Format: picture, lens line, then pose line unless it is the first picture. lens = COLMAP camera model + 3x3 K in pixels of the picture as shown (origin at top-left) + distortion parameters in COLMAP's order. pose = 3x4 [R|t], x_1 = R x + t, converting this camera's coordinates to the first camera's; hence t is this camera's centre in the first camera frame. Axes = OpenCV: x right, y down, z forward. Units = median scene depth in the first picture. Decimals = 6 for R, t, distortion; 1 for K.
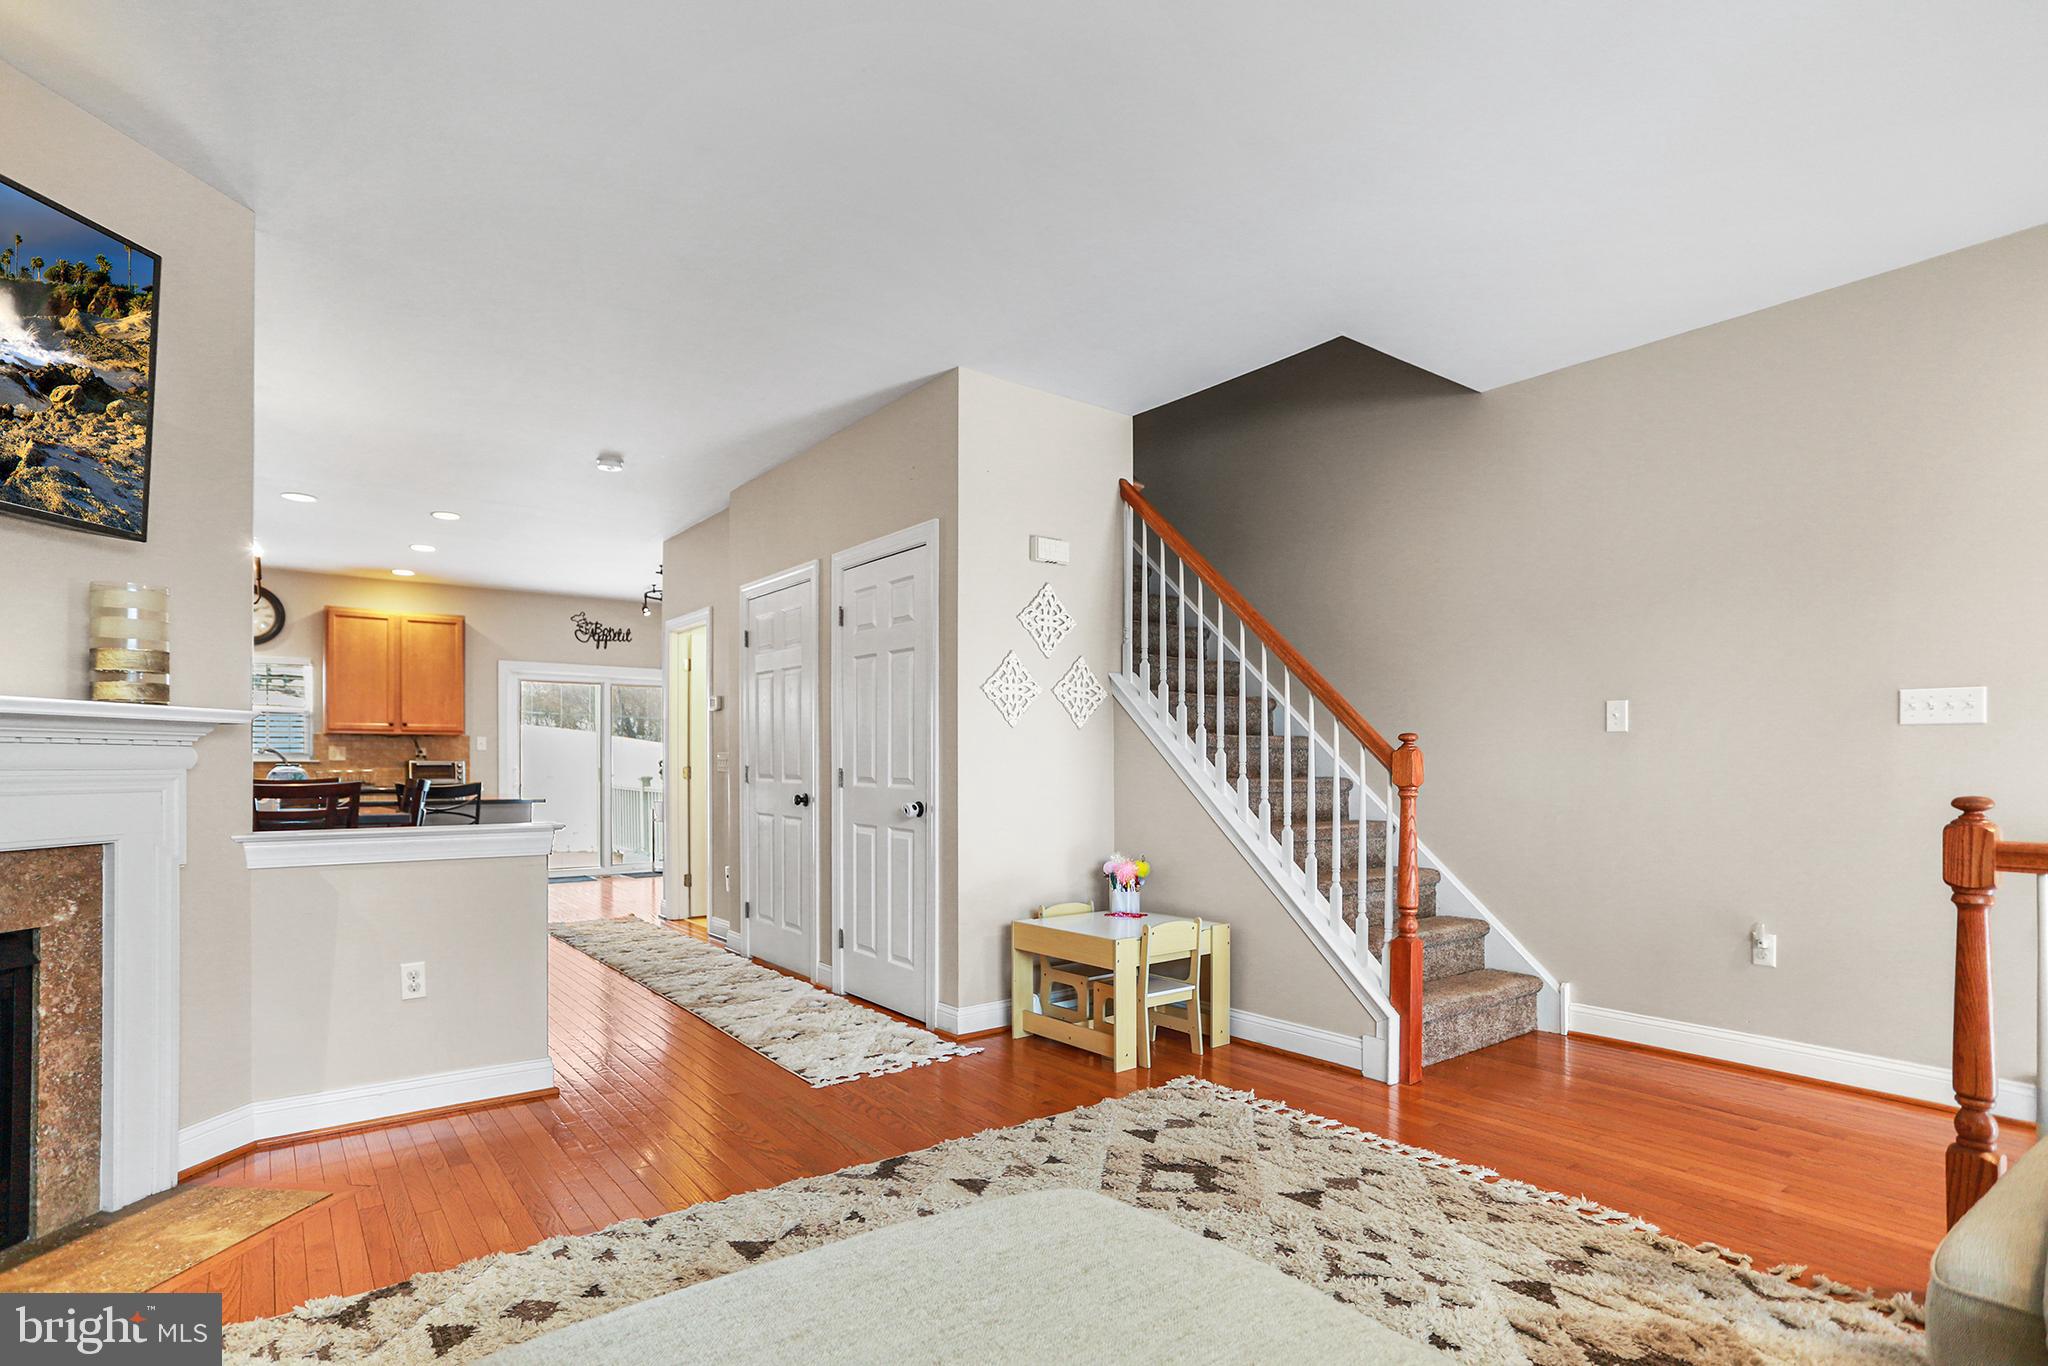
lens RADIAL K [[1027.3, 0, 1044.5], [0, 1027.3, 765.1], [0, 0, 1]] dist [-0.045707, 0.021601]
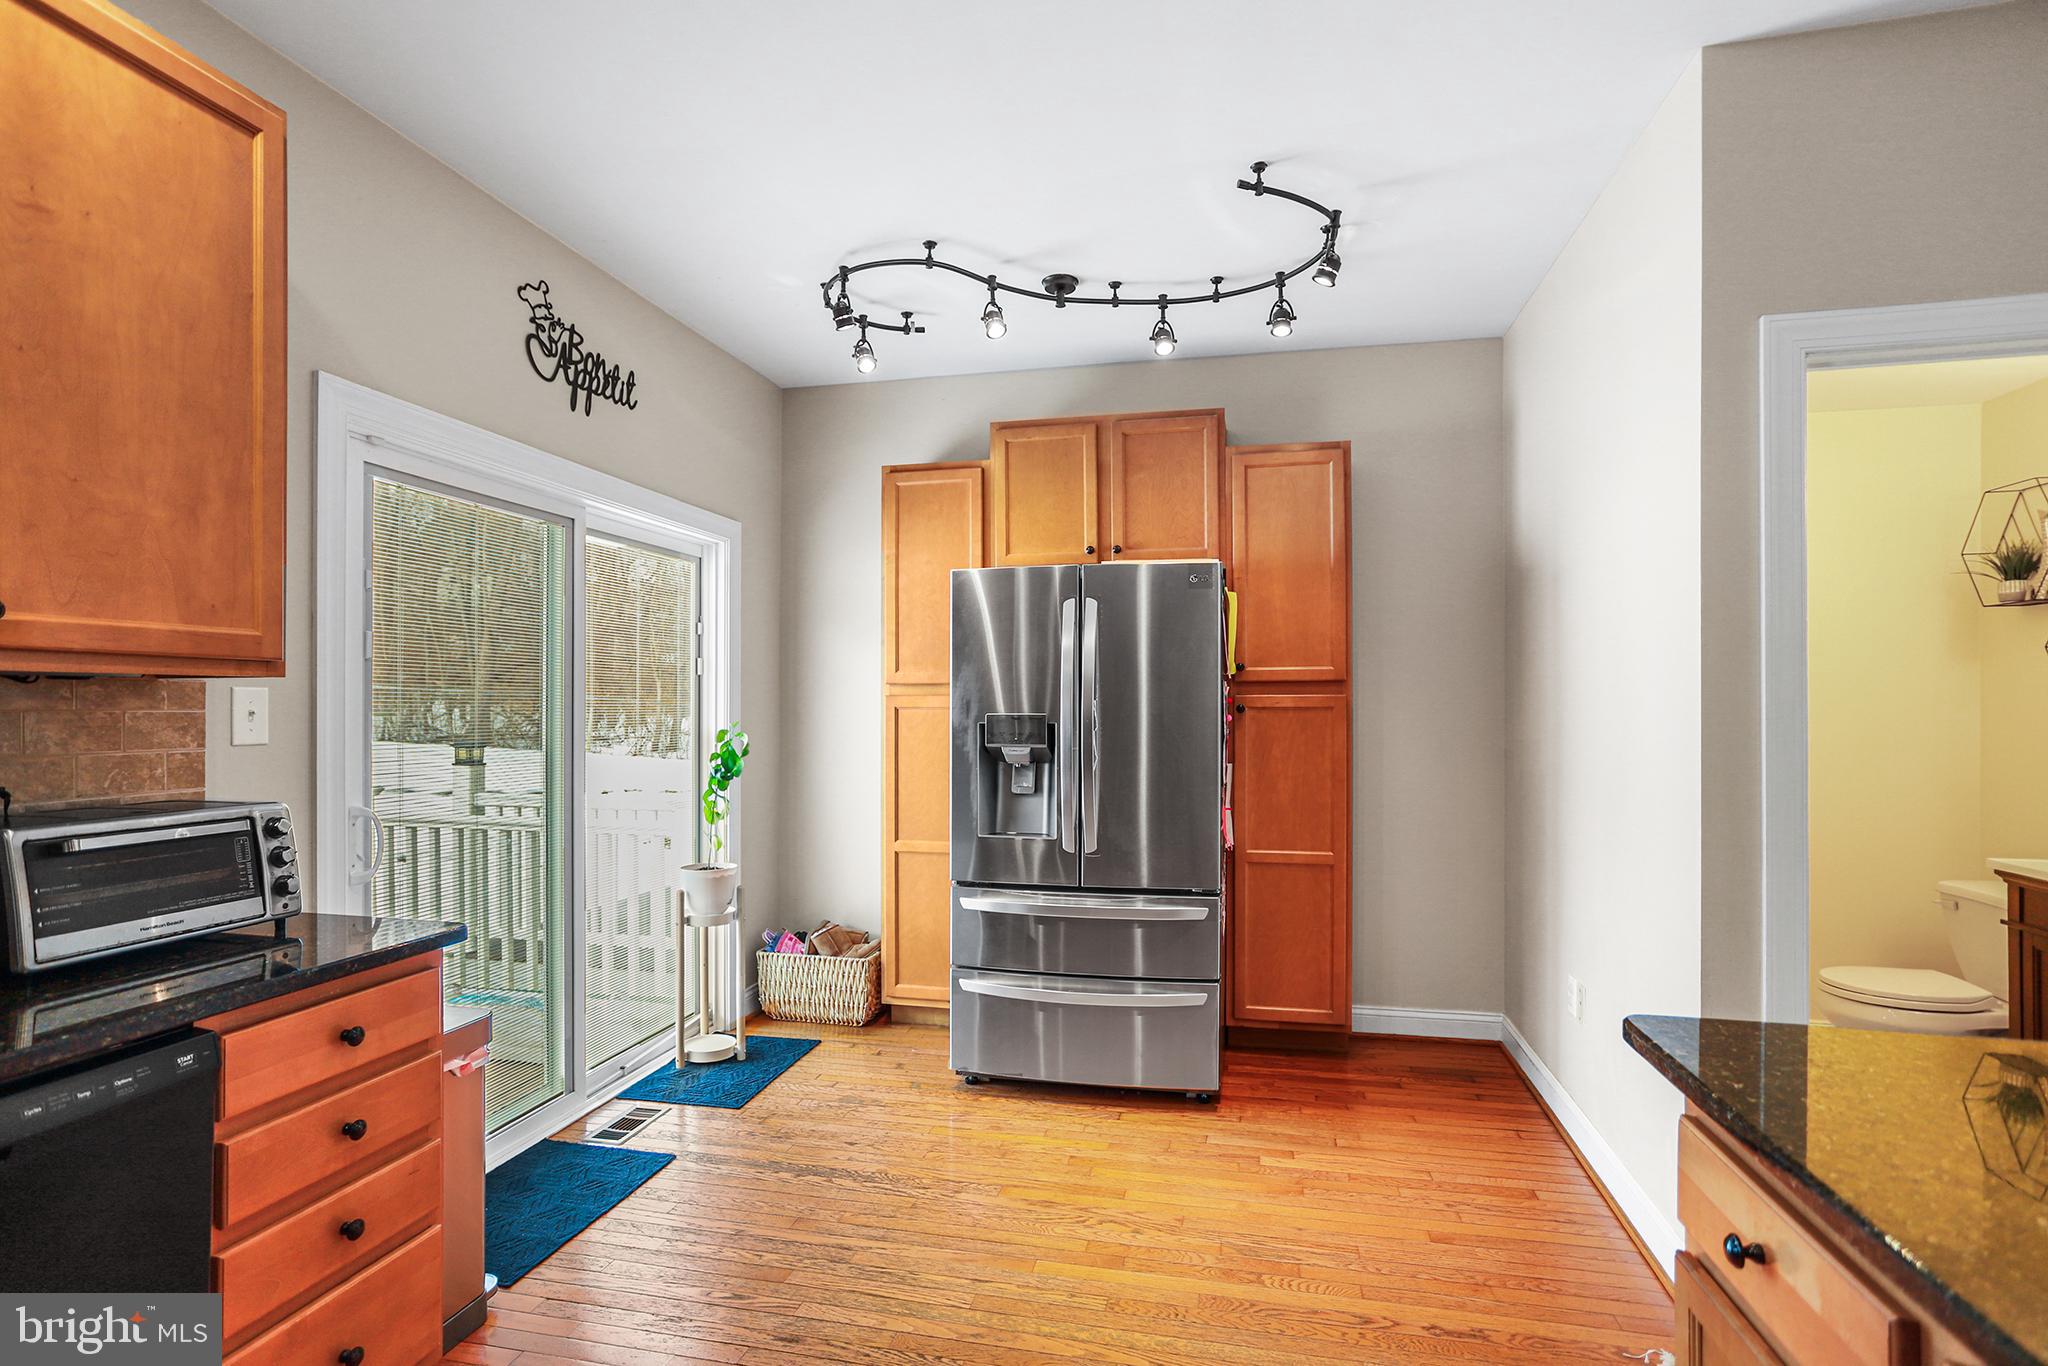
lens RADIAL K [[1027.3, 0, 1061.6], [0, 1027.3, 699.5], [0, 0, 1]] dist [-0.045707, 0.021601]
pose [[0.771885, 0.004557, 0.635746, -1.059285], [0.005978, 0.999878, -0.014425, -0.039281], [-0.635734, 0.014935, 0.771764, 1.348277]]
